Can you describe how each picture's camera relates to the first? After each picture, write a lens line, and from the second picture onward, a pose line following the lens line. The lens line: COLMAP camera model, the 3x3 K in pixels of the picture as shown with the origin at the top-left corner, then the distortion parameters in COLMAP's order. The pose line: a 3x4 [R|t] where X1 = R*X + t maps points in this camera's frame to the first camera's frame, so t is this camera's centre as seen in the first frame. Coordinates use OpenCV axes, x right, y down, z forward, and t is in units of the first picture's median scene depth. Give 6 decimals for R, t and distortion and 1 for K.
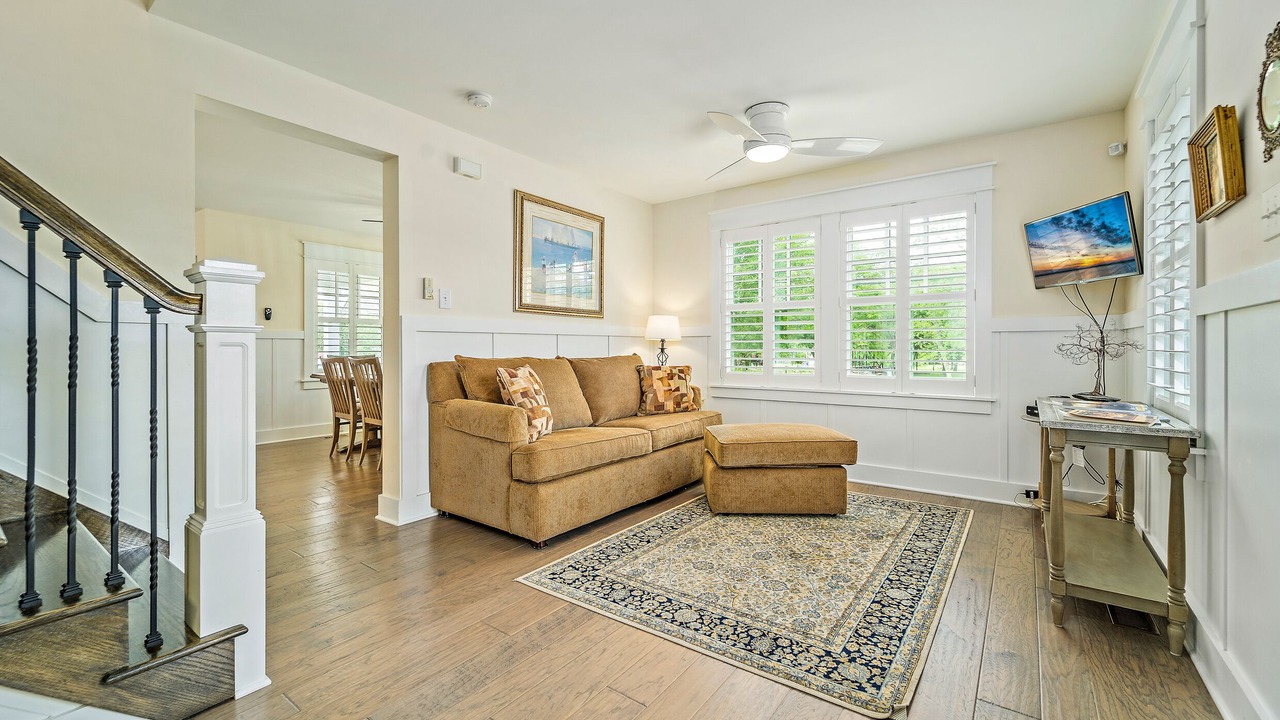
lens RADIAL K [[513.9, 0, 640.0], [0, 513.9, 360.0], [0, 0, 1]] dist [0.002236, -0.000406]
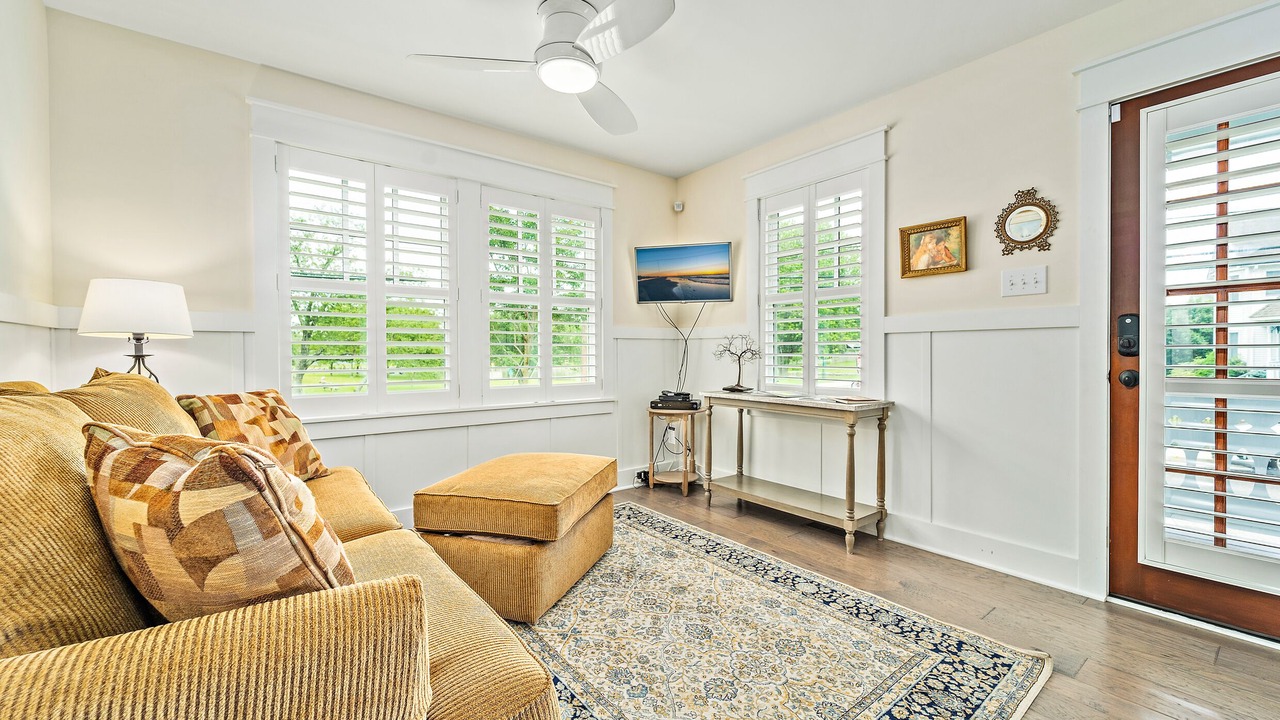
lens RADIAL K [[513.9, 0, 640.0], [0, 513.9, 360.0], [0, 0, 1]] dist [0.002236, -0.000406]
pose [[0.274848, -0.016204, 0.961351, -0.488043], [0.025247, 0.999635, 0.009631, -0.021762], [-0.961156, 0.021624, 0.275156, 0.853794]]
